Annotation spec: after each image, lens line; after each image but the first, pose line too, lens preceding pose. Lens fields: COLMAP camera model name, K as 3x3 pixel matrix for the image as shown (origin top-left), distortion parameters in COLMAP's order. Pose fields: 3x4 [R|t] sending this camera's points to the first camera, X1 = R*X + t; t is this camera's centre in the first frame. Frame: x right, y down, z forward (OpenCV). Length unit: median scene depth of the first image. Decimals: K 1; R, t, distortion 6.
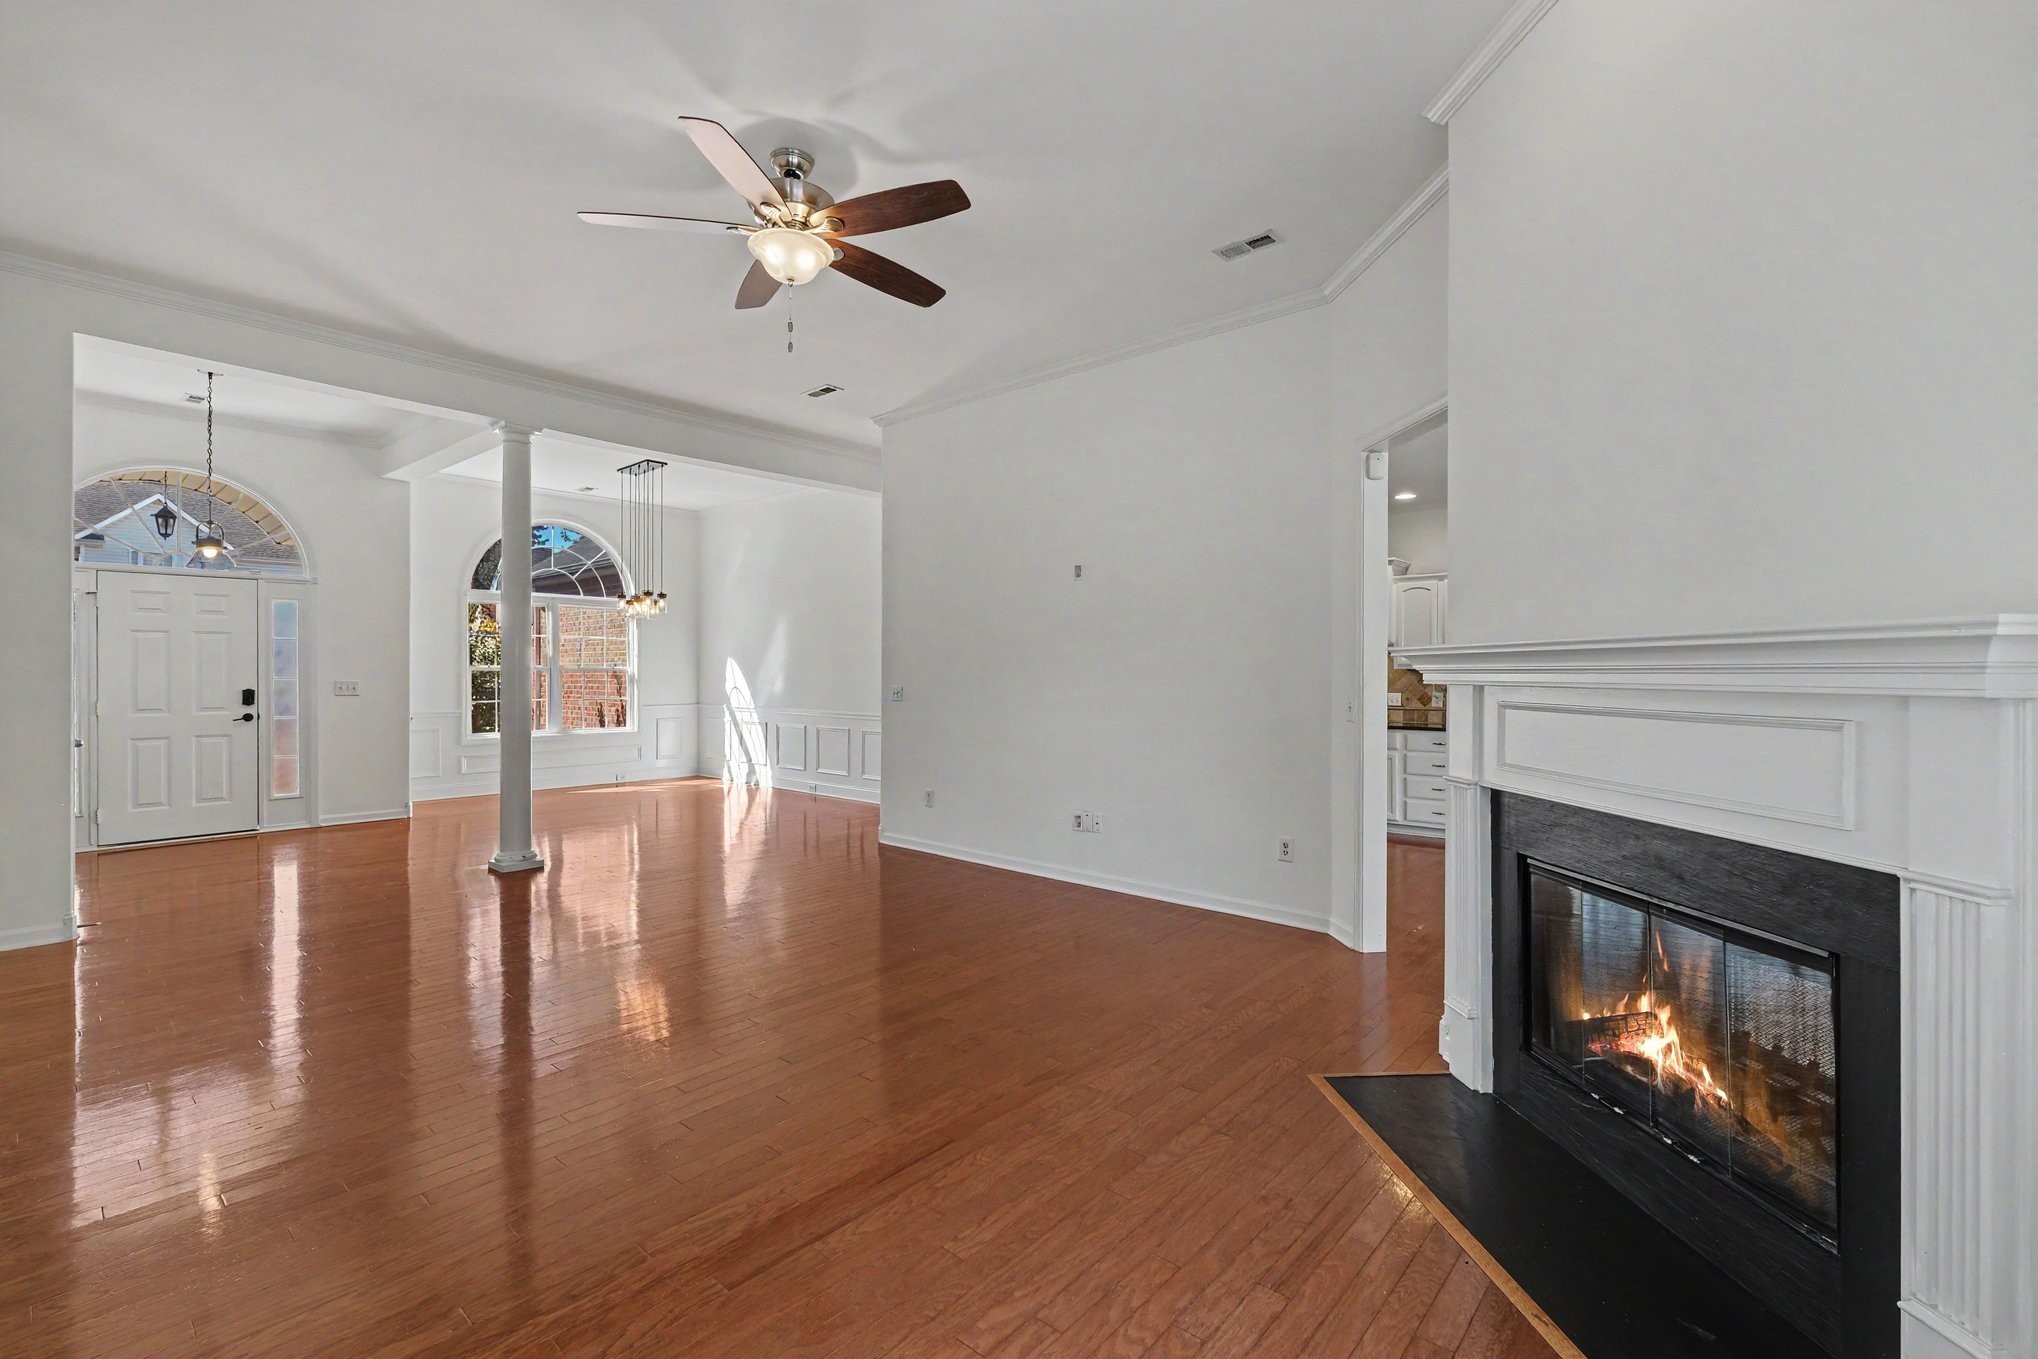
lens RADIAL K [[901.2, 0, 1015.9], [0, 901.2, 668.3], [0, 0, 1]] dist [-0.001378, 0.000371]
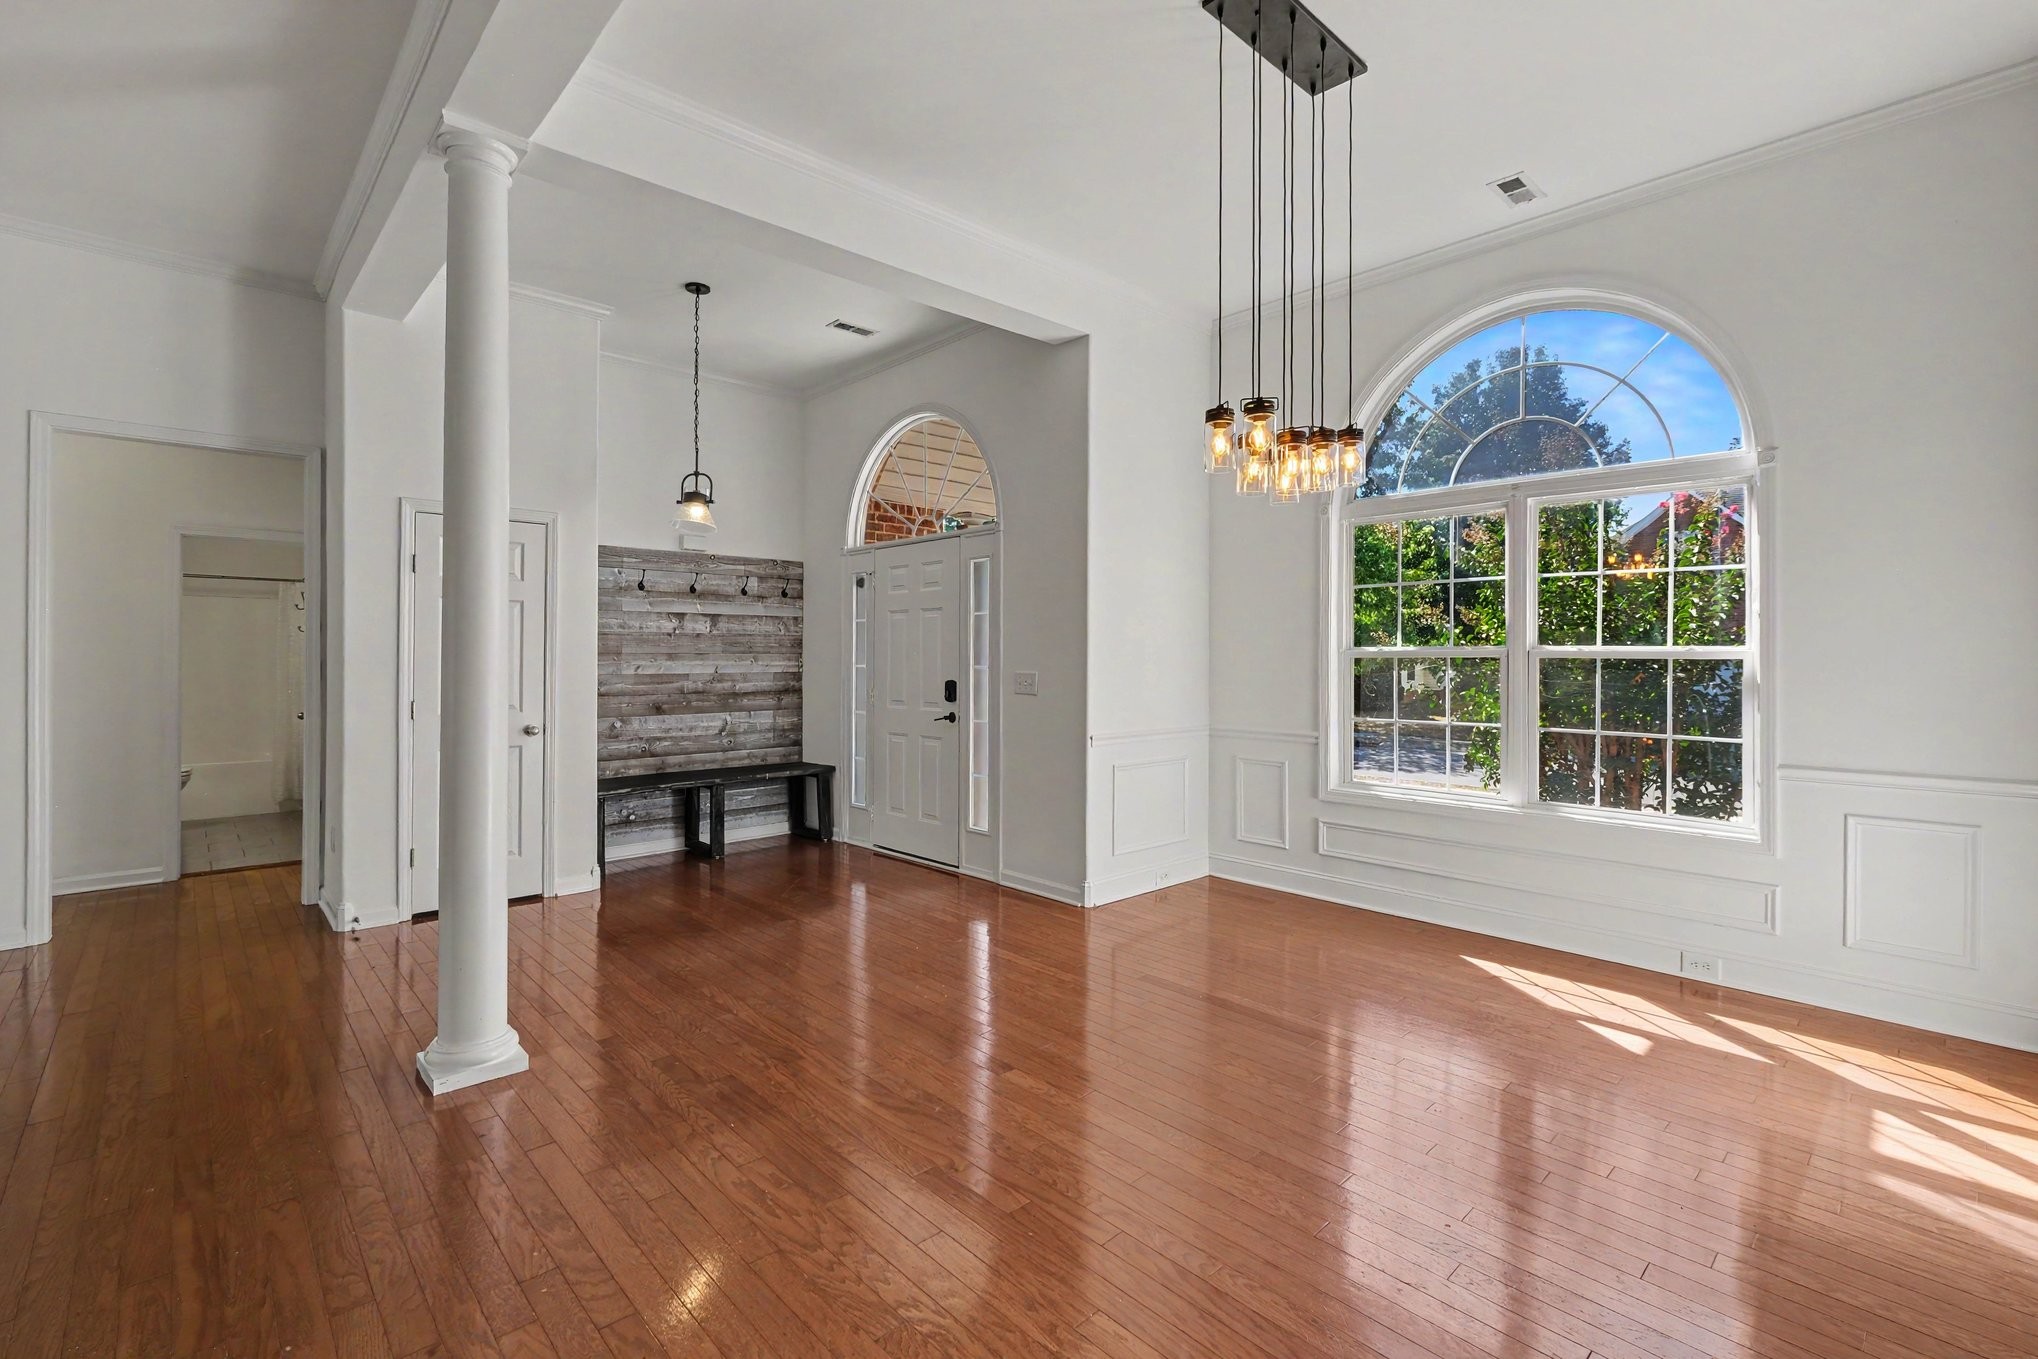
lens RADIAL K [[910.4, 0, 1010.1], [0, 910.4, 652.3], [0, 0, 1]] dist [-0.000814, -0.000056]
pose [[-0.103697, -0.005425, -0.994594, -0.062469], [-0.001924, 0.999984, -0.005254, 0.002267], [0.994607, 0.001369, -0.103706, 0.793906]]
